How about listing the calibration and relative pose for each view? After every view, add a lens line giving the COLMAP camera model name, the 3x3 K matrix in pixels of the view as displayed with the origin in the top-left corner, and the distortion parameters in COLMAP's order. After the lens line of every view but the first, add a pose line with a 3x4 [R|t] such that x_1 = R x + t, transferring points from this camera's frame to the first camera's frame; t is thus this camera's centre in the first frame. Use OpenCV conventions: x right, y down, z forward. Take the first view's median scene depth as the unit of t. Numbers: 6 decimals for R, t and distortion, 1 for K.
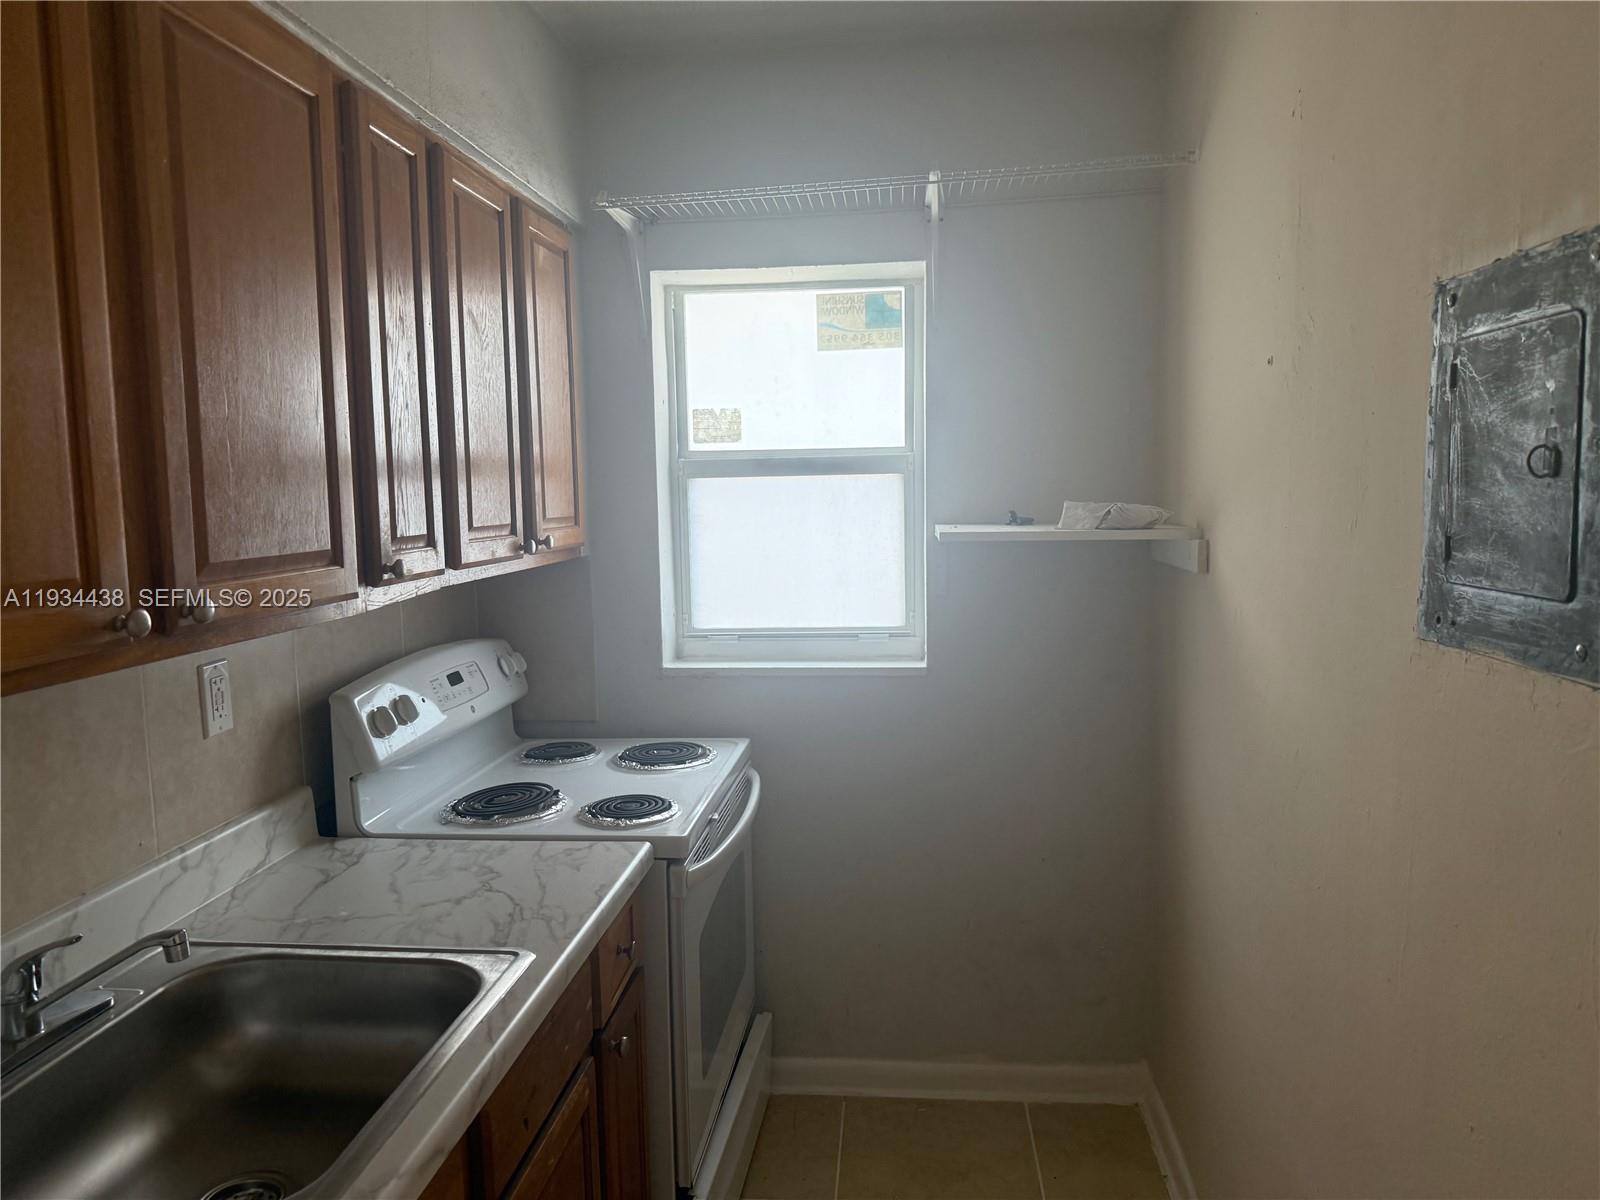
lens RADIAL K [[1123.0, 0, 800.0], [0, 1123.0, 600.0], [0, 0, 1]] dist [0.079887, -0.103600]
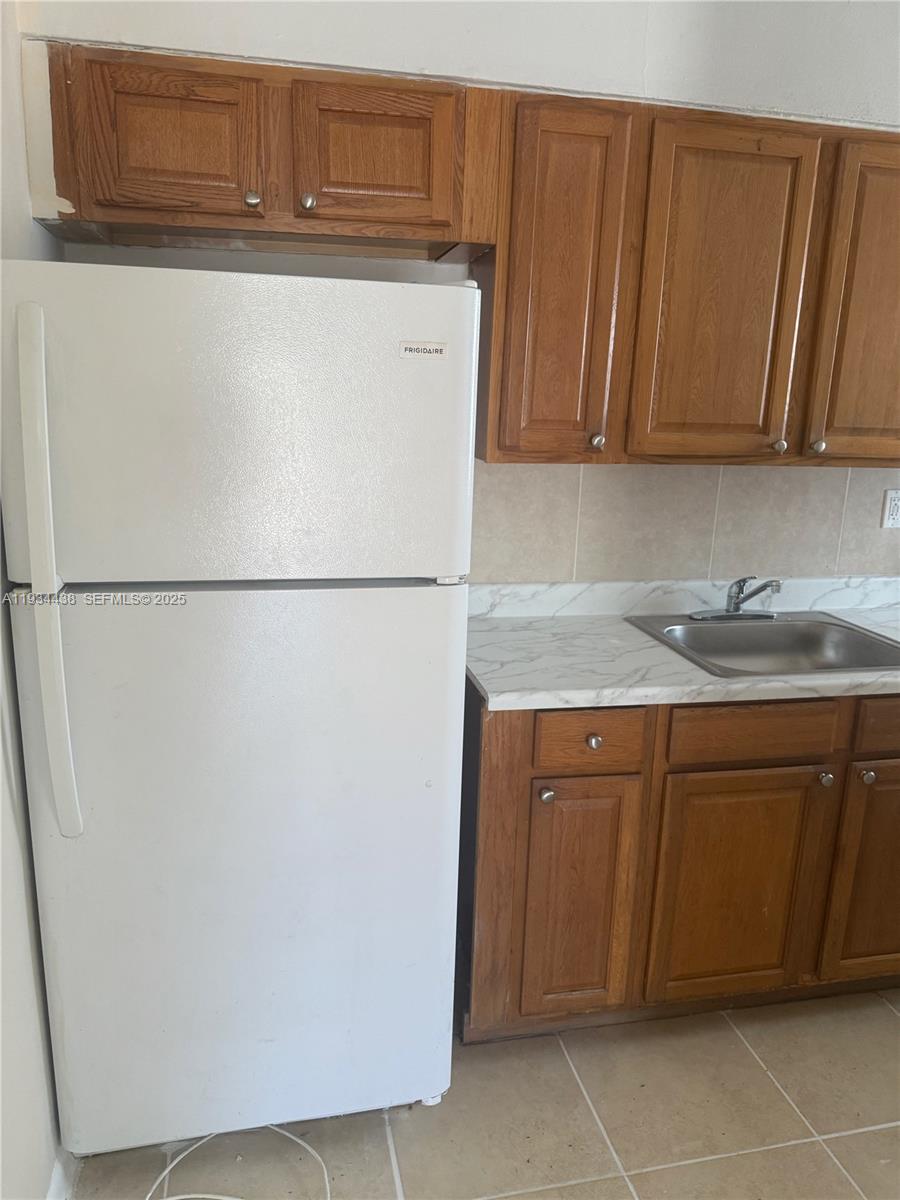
lens RADIAL K [[868.0, 0, 450.0], [0, 868.0, 600.0], [0, 0, 1]] dist [0.114146, -0.217507]
pose [[0.311156, 0.239819, -0.919602, 0.572303], [-0.131996, 0.969164, 0.208082, 0.023089], [0.941148, 0.056637, 0.333217, -0.155452]]
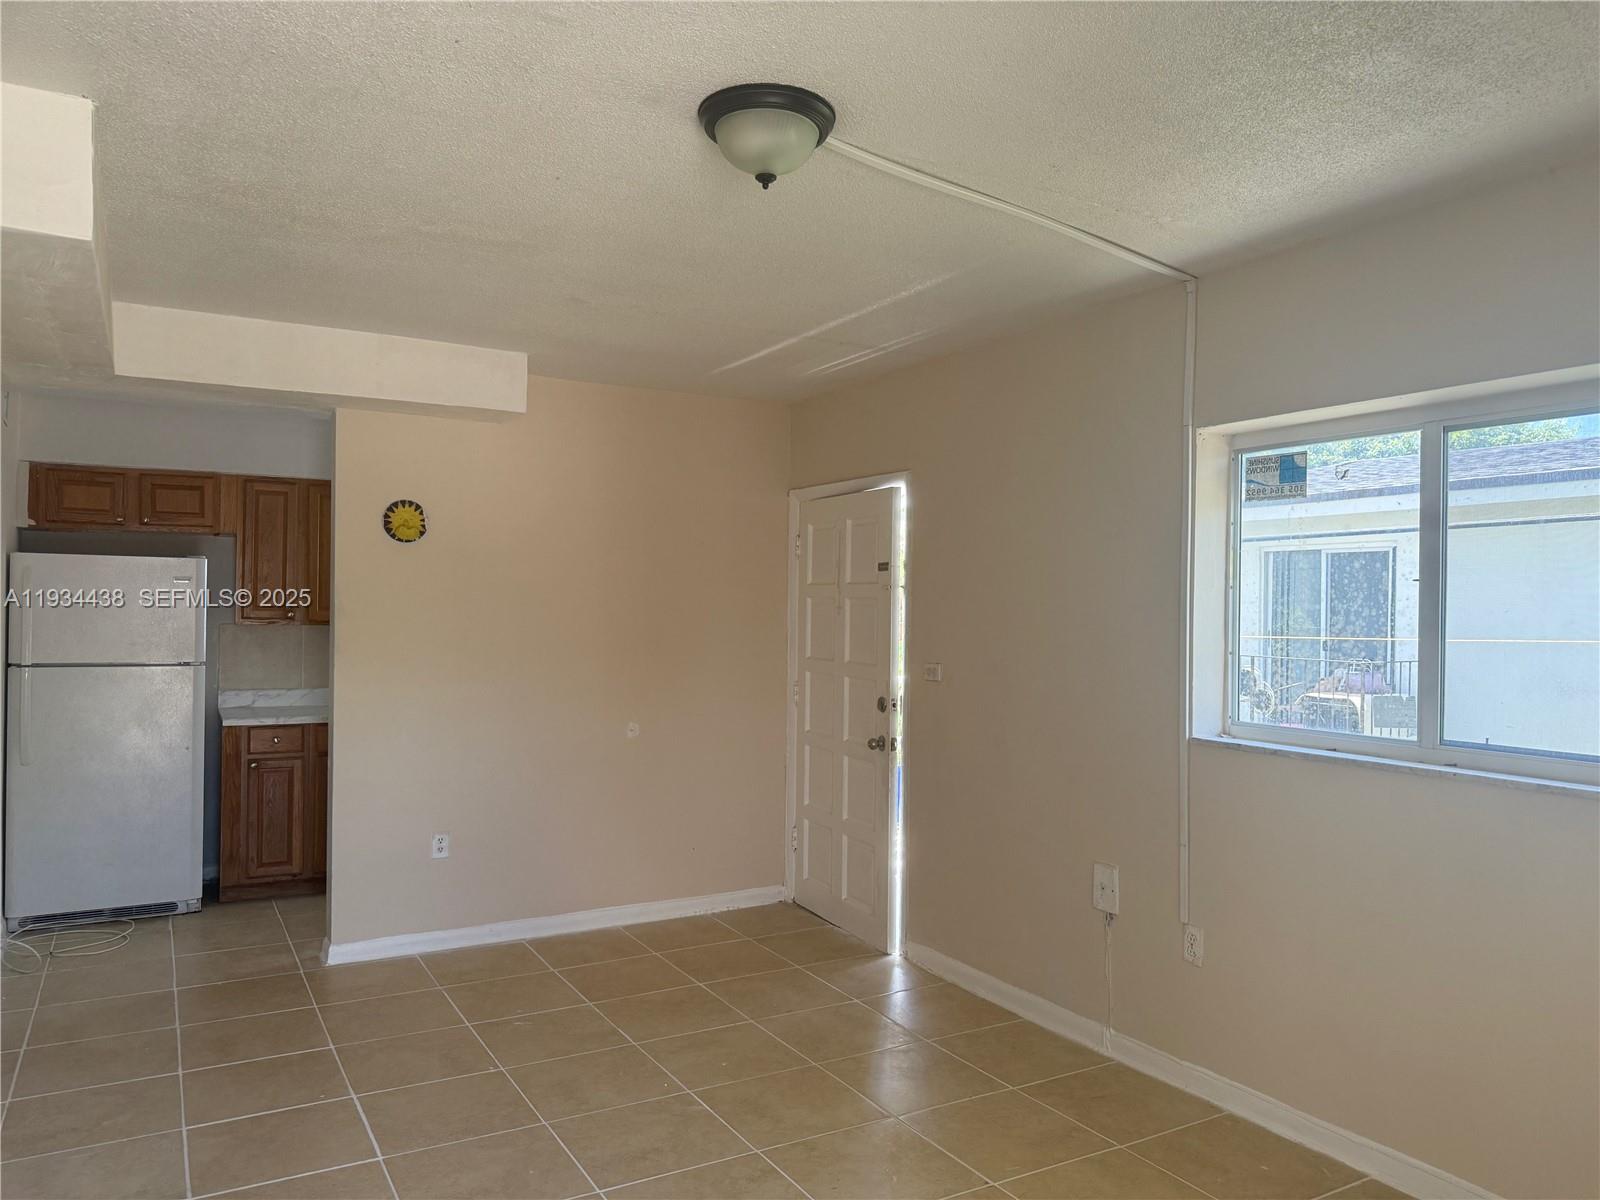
lens RADIAL K [[1144.6, 0, 837.2], [0, 1144.6, 597.2], [0, 0, 1]] dist [0.020577, -0.057518]
pose [[0.598904, 0.014669, -0.800687, 2.882121], [-0.102278, 0.993045, -0.058310, 0.015844], [0.794263, 0.116814, 0.596239, -0.320331]]
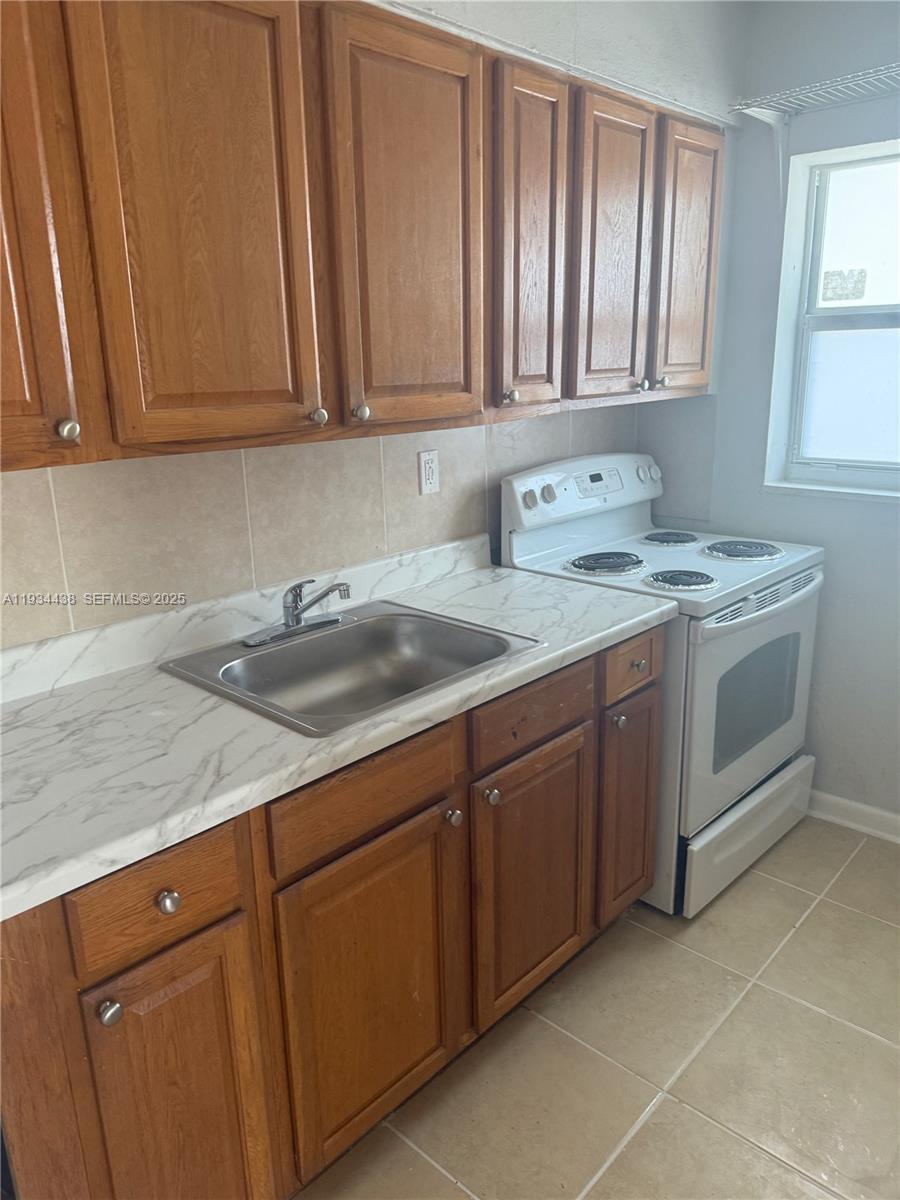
lens RADIAL K [[846.3, 0, 450.0], [0, 846.3, 600.0], [0, 0, 1]] dist [0.075658, -0.117133]
pose [[0.791333, 0.163497, -0.589119, 0.267281], [-0.051228, 0.977923, 0.202589, 0.012261], [0.609235, -0.130135, 0.782239, -0.007283]]
